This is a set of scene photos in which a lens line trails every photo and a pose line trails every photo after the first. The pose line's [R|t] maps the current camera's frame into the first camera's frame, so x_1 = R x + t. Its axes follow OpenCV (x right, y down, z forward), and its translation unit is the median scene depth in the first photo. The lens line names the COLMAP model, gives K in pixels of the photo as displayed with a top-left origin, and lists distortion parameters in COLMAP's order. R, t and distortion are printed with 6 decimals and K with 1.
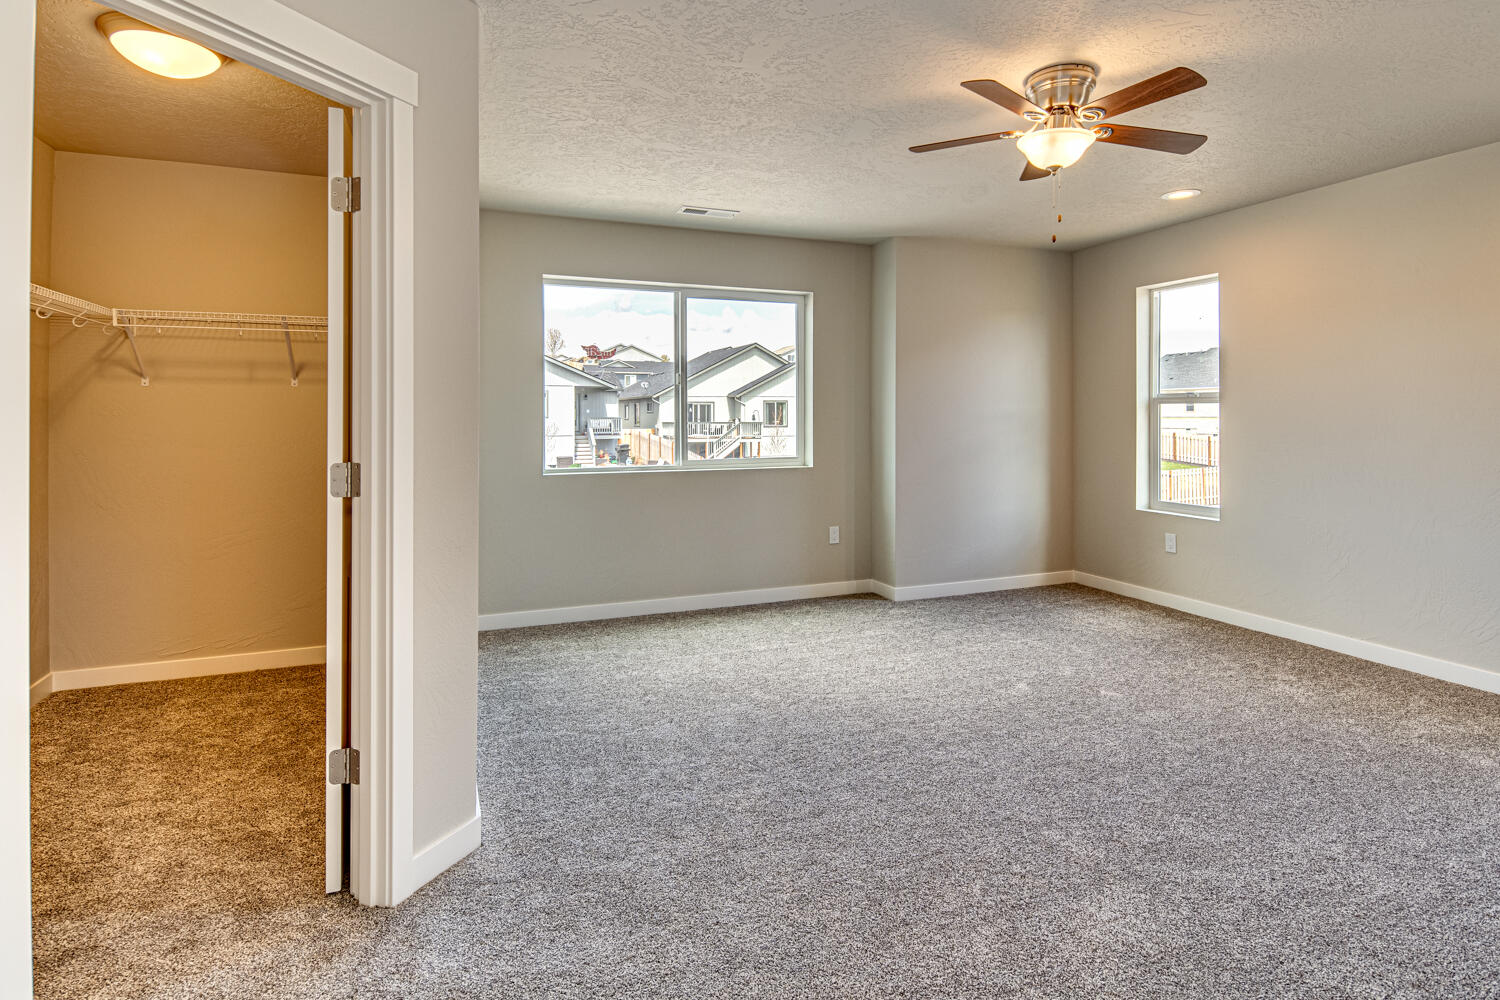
lens RADIAL K [[751.2, 0, 748.9], [0, 751.2, 411.5], [0, 0, 1]] dist [0.022110, -0.017100]
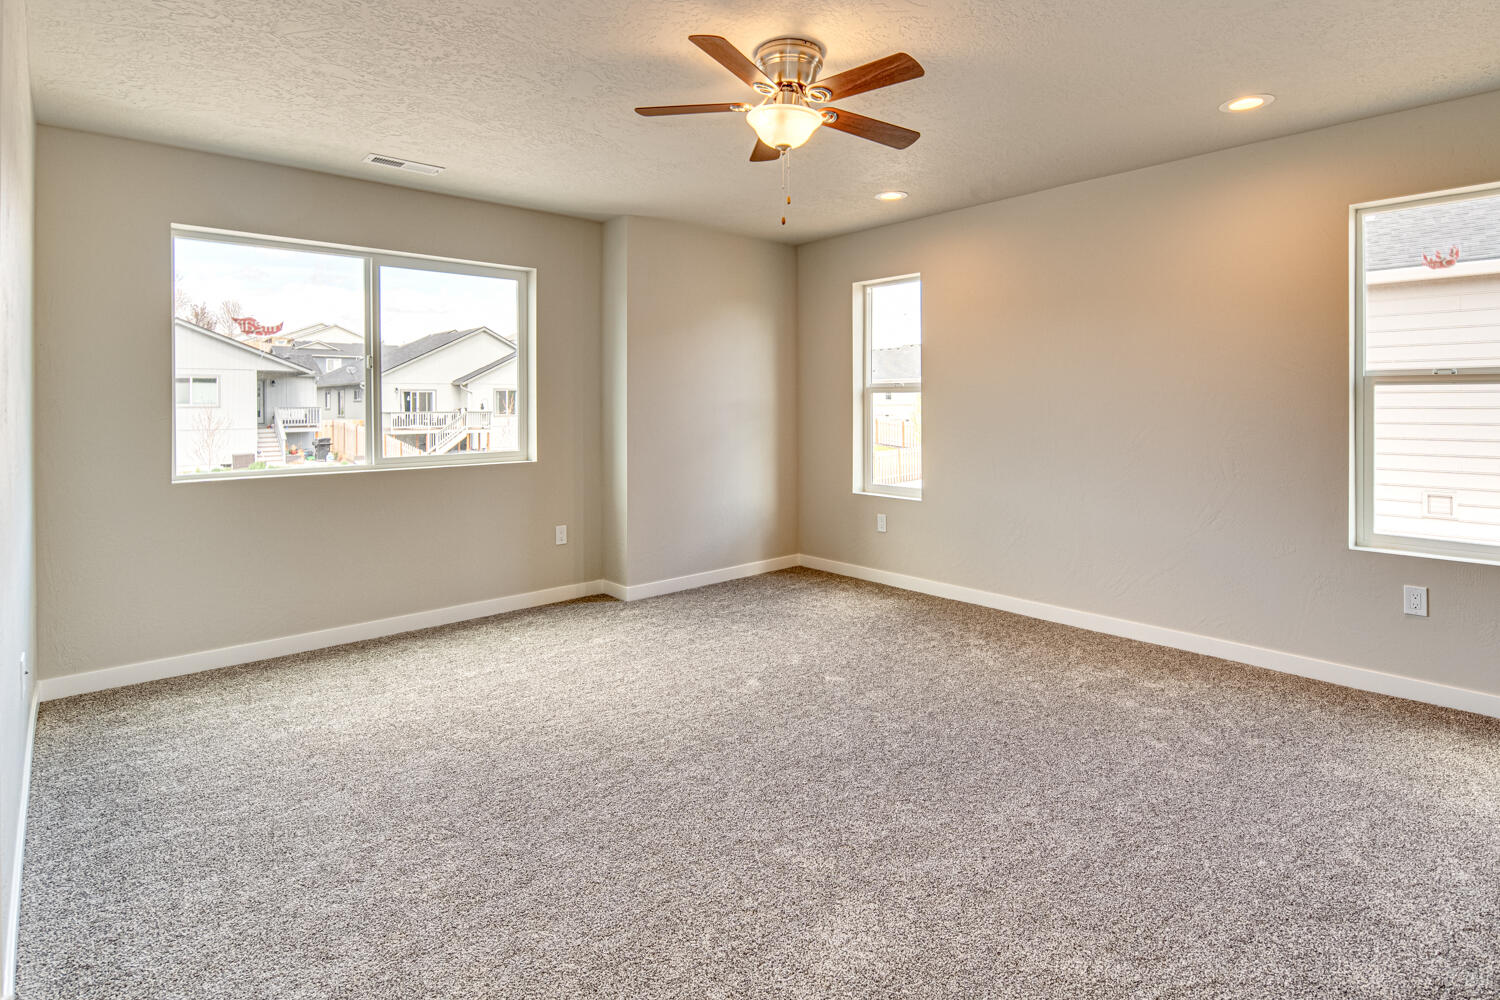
lens RADIAL K [[742.4, 0, 750.3], [0, 742.4, 454.2], [0, 0, 1]] dist [0.018951, -0.016064]
pose [[0.940418, -0.025555, 0.339059, 0.033228], [0.000798, 0.997335, 0.072958, -0.000965], [-0.340019, -0.068340, 0.937932, 0.098514]]
